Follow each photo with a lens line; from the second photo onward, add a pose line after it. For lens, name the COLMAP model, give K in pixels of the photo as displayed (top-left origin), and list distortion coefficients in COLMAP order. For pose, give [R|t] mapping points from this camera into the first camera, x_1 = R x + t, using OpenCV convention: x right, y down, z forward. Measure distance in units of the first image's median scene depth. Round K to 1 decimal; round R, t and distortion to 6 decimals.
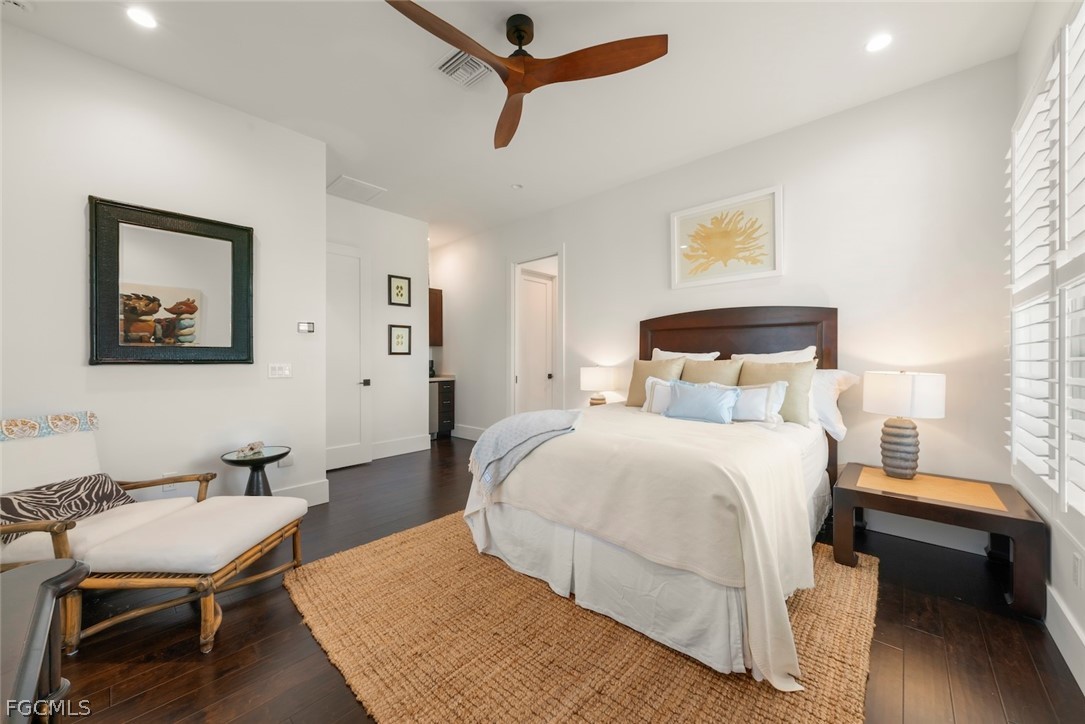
lens RADIAL K [[395.5, 0, 543.2], [0, 395.5, 359.1], [0, 0, 1]] dist [-0.000070, -0.000015]
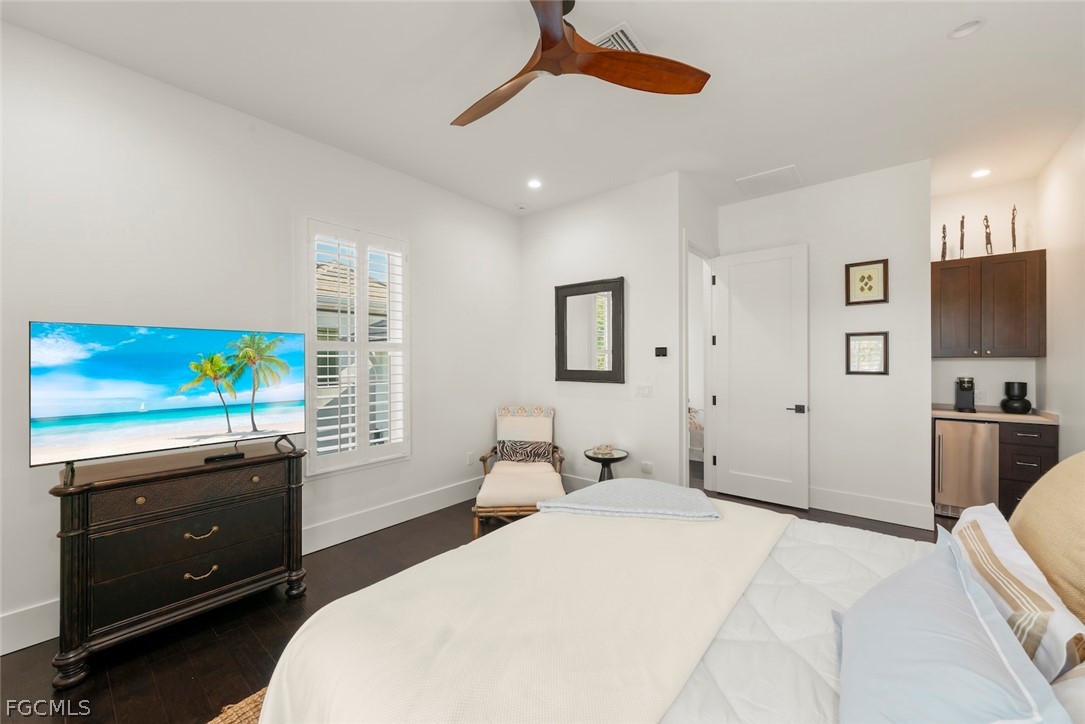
lens RADIAL K [[419.5, 0, 542.6], [0, 419.5, 363.4], [0, 0, 1]] dist [0.000421, 0.000004]
pose [[0.046755, 0.001390, -0.998905, 0.386099], [-0.000766, 0.999999, 0.001356, -0.034652], [0.998906, 0.000701, 0.046756, 0.439997]]
